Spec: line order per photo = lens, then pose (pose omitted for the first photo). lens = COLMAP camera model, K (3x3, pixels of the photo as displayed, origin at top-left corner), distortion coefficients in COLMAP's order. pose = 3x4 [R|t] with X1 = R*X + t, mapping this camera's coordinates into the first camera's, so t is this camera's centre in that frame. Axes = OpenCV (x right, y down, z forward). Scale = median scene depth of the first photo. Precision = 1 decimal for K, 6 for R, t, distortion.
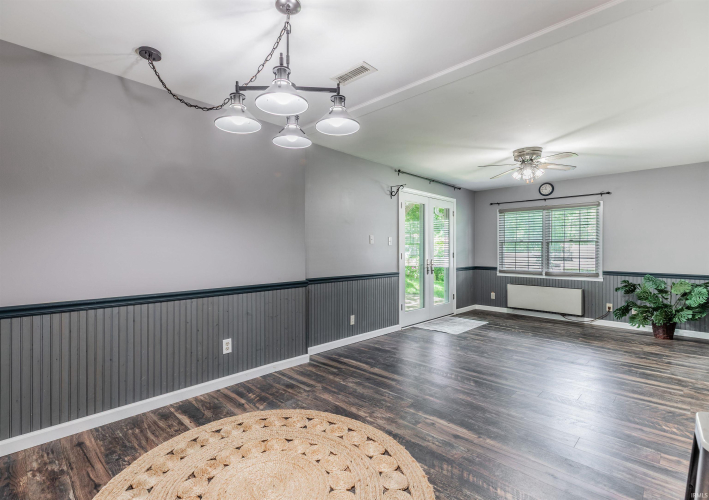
lens RADIAL K [[348.4, 0, 364.1], [0, 348.4, 248.4], [0, 0, 1]] dist [0.005026, 0.003076]
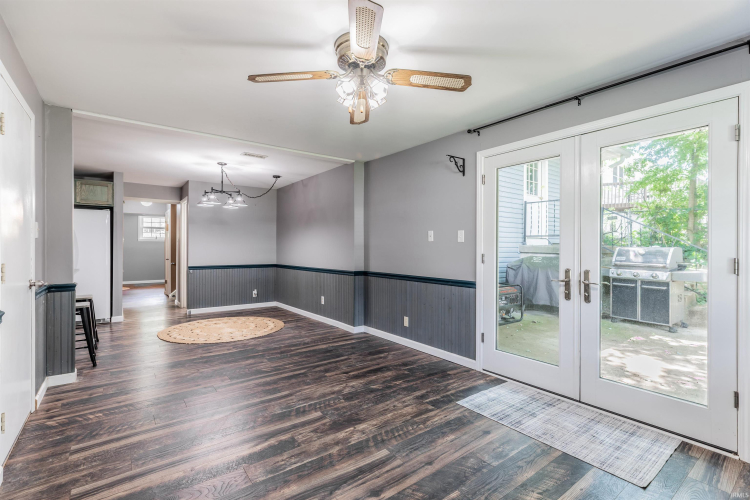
lens RADIAL K [[351.3, 0, 359.0], [0, 351.3, 246.6], [0, 0, 1]] dist [0.000509, 0.002031]
pose [[-0.223018, -0.007664, -0.974784, 0.827728], [-0.002226, 0.999970, -0.007352, 0.006217], [0.974812, 0.000530, -0.223028, 0.961173]]
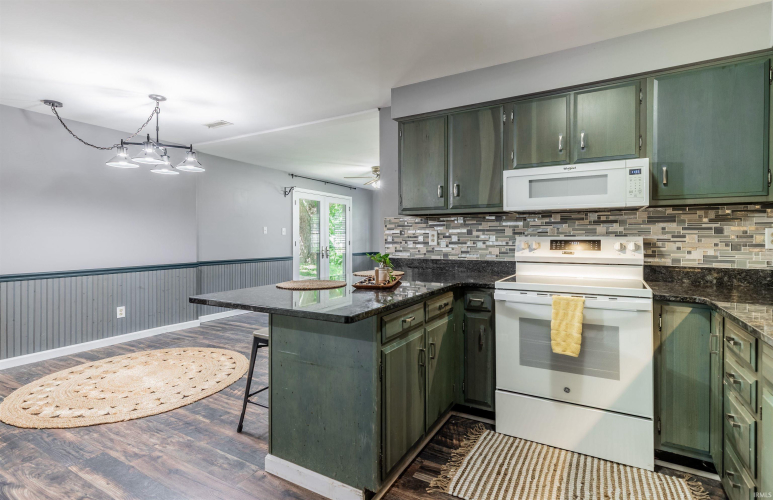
lens RADIAL K [[360.7, 0, 419.1], [0, 360.7, 236.9], [0, 0, 1]] dist [0.012738, -0.000568]
pose [[0.959248, -0.000625, 0.282566, 0.173859], [0.001234, 0.999997, -0.001979, 0.001556], [-0.282564, 0.002247, 0.959246, -0.368906]]
